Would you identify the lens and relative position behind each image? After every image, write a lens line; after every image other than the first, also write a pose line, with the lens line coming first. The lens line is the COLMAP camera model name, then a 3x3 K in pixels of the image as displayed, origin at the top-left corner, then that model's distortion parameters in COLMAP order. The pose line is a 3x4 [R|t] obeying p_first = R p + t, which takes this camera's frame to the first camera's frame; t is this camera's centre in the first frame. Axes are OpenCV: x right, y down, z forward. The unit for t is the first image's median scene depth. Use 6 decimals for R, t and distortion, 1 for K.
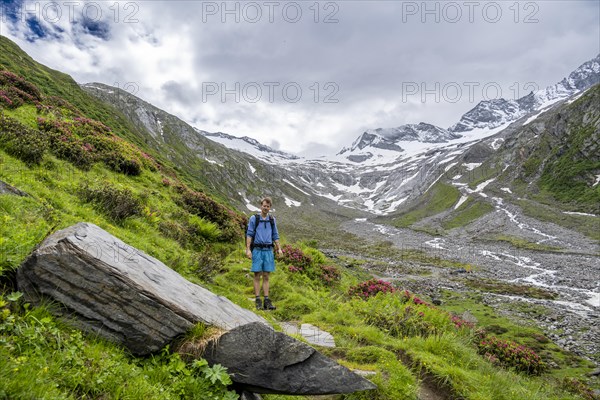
lens RADIAL K [[399.3, 0, 297.6], [0, 399.3, 200.6], [0, 0, 1]] dist [-0.001412, 0.004450]
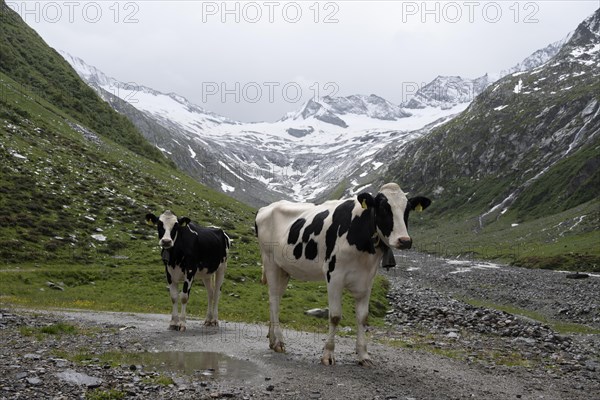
lens RADIAL K [[545.3, 0, 296.8], [0, 545.3, 201.2], [0, 0, 1]] dist [0.003227, 0.000105]
pose [[0.989633, 0.059611, 0.130664, -0.010569], [-0.068682, 0.995450, 0.066049, -0.043166], [-0.126132, -0.074338, 0.989224, -0.373665]]
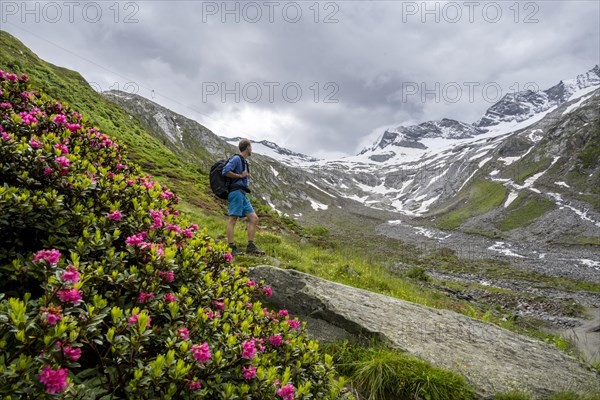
lens RADIAL K [[399.3, 0, 297.6], [0, 399.3, 200.6], [0, 0, 1]] dist [-0.001412, 0.004450]
pose [[0.998284, -0.033263, -0.048197, -0.009604], [0.032909, 0.999425, -0.008134, -0.000678], [0.048439, 0.006534, 0.998805, 0.027366]]
